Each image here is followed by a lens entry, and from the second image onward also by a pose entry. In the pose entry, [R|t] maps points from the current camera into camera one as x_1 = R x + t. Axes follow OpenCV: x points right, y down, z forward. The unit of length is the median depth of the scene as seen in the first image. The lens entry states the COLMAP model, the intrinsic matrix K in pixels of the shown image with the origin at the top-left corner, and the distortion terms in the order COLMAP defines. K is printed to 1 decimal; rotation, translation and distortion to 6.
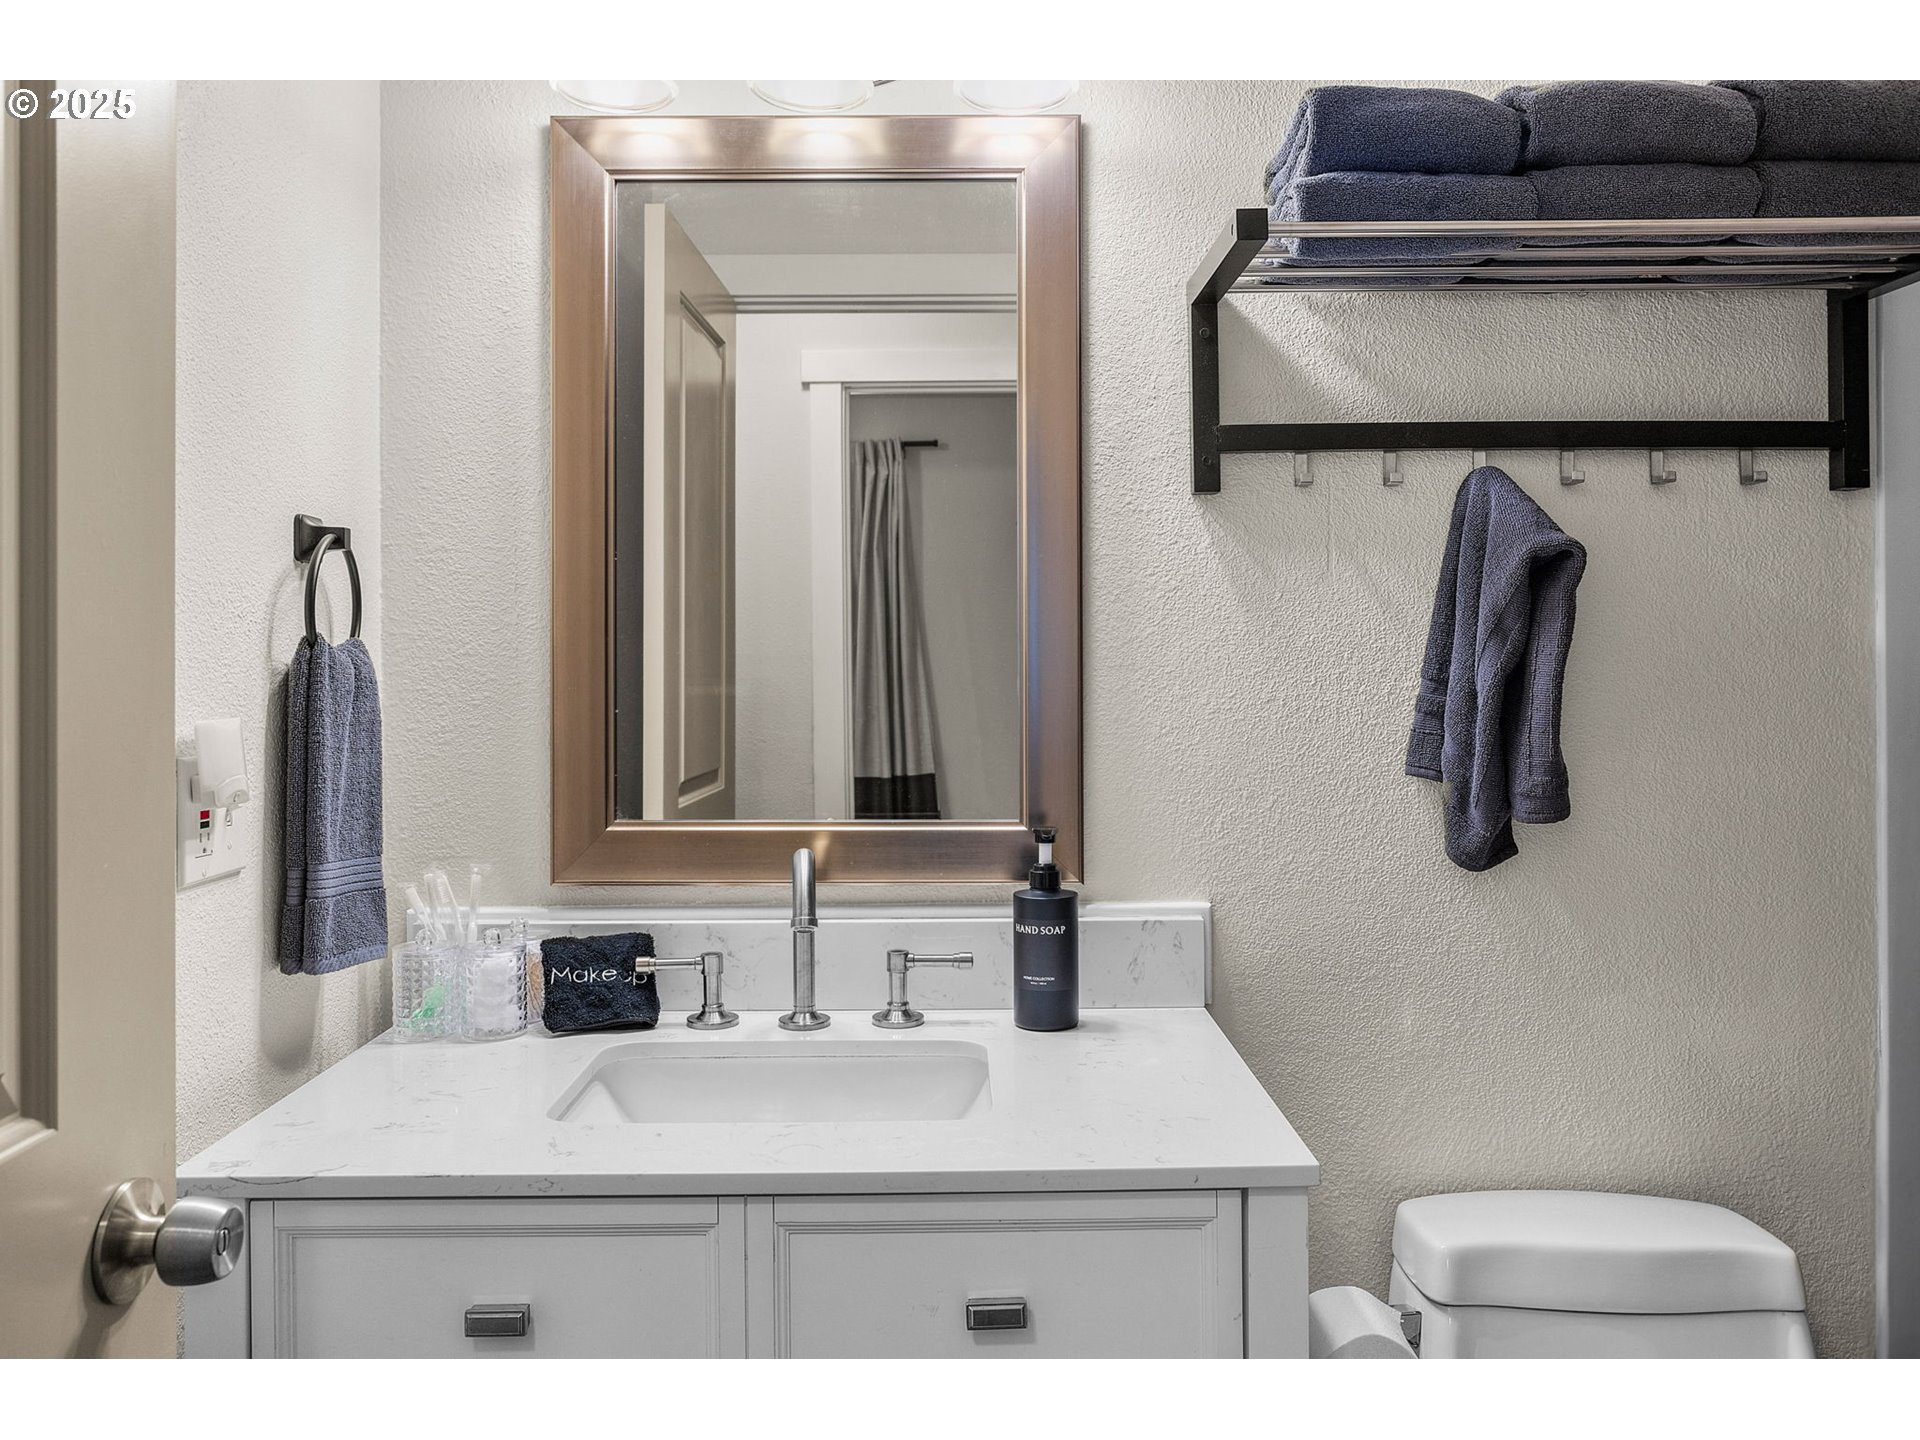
lens RADIAL K [[1459.5, 0, 962.0], [0, 1459.5, 655.5], [0, 0, 1]] dist [-0.042045, 0.042731]
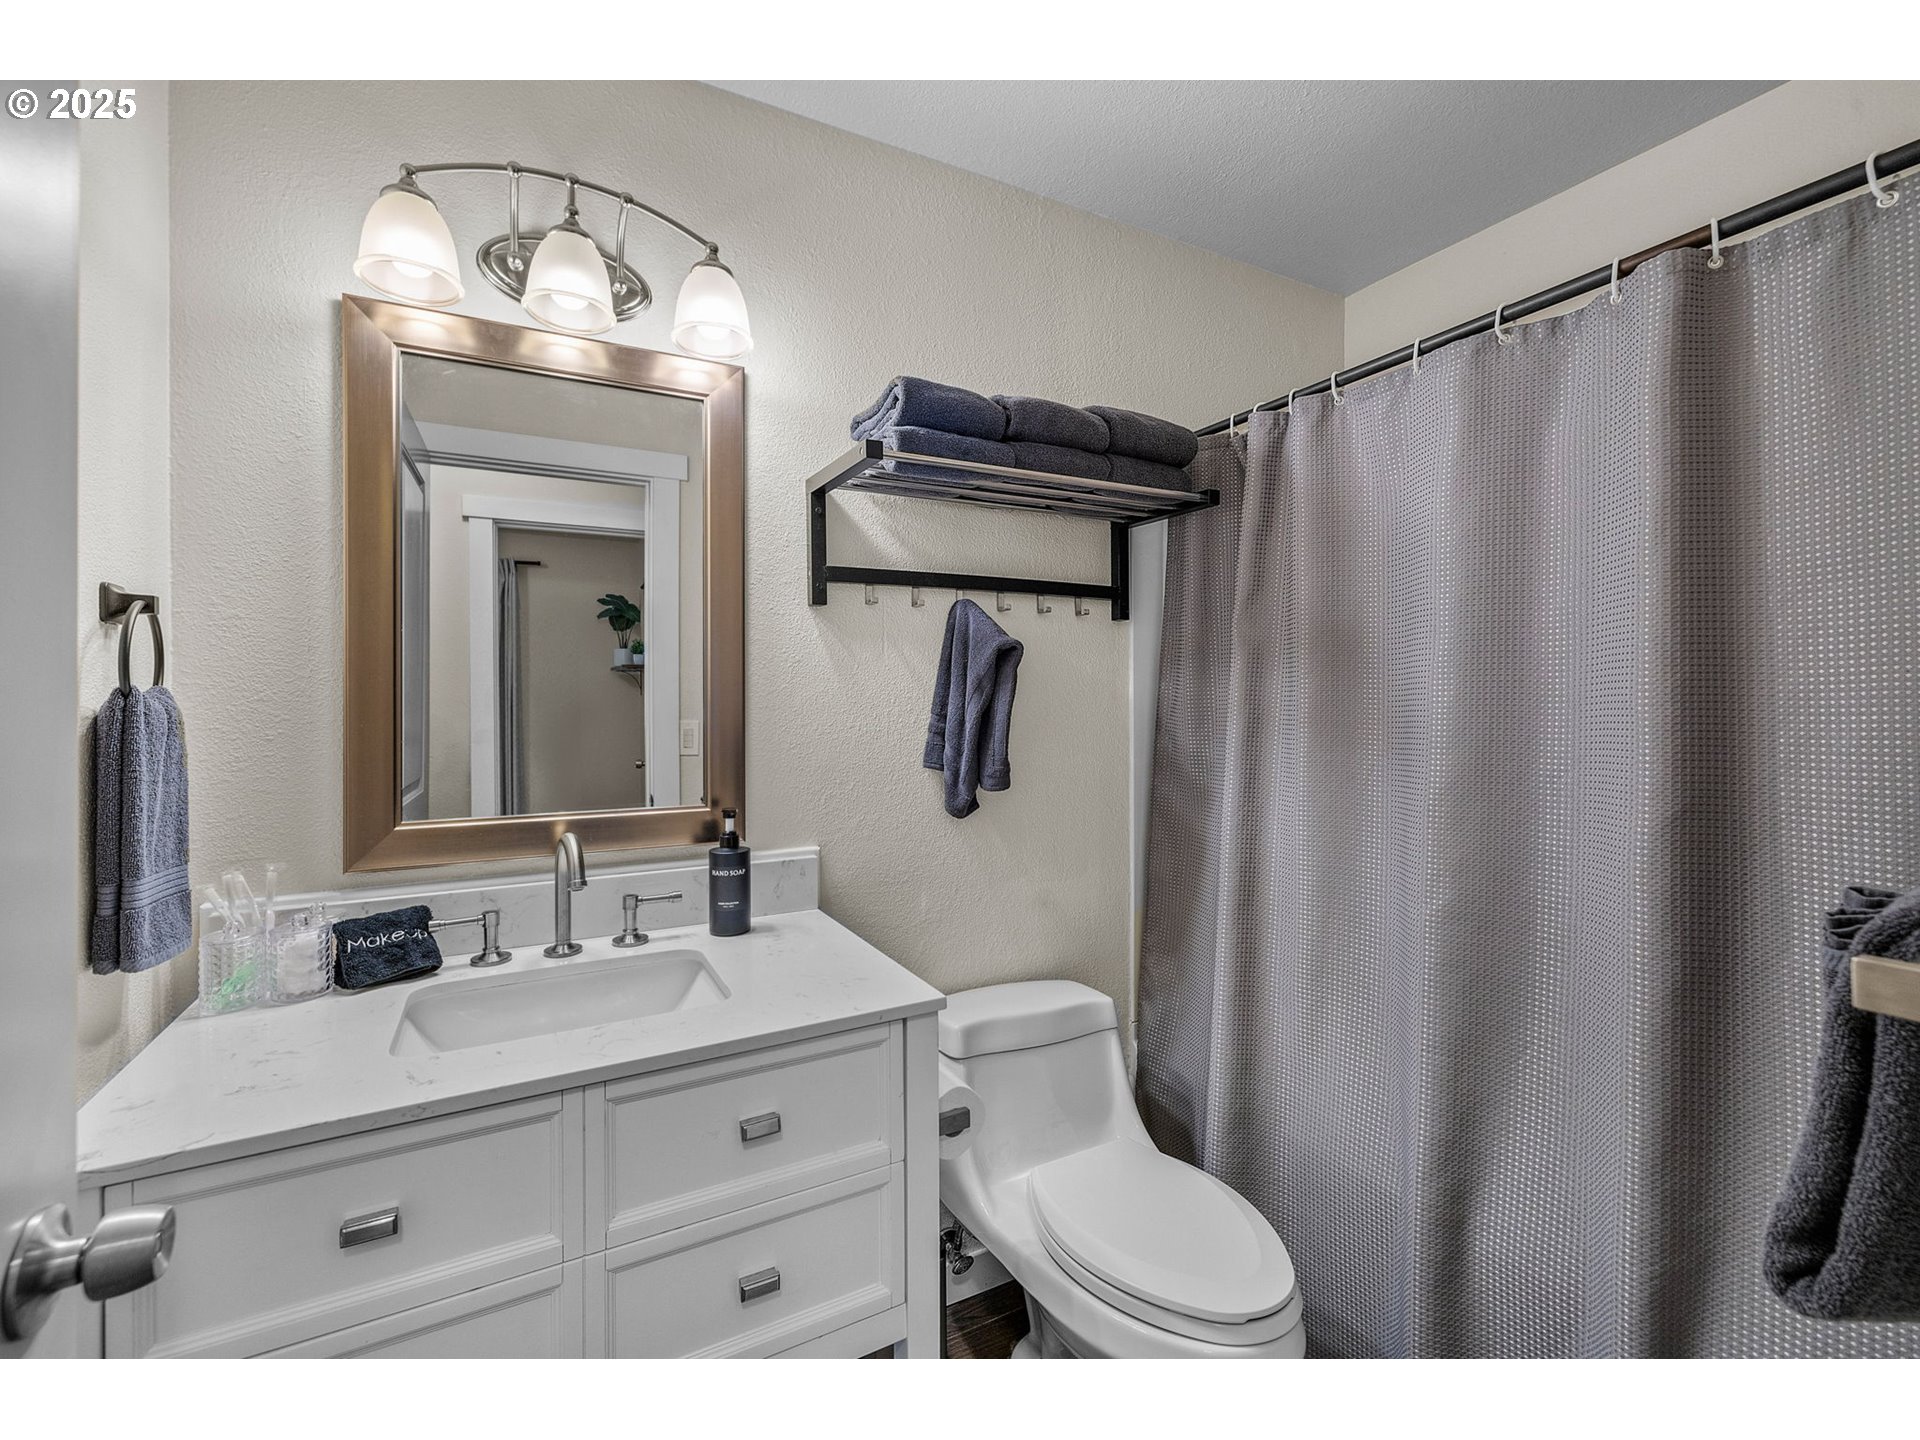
lens RADIAL K [[812.3, 0, 956.0], [0, 812.3, 700.5], [0, 0, 1]] dist [-0.001401, 0.000031]
pose [[0.891414, 0.000318, 0.453190, -0.125684], [-0.001950, 0.999993, 0.003135, -0.004482], [-0.453186, -0.003679, 0.891409, 0.089831]]
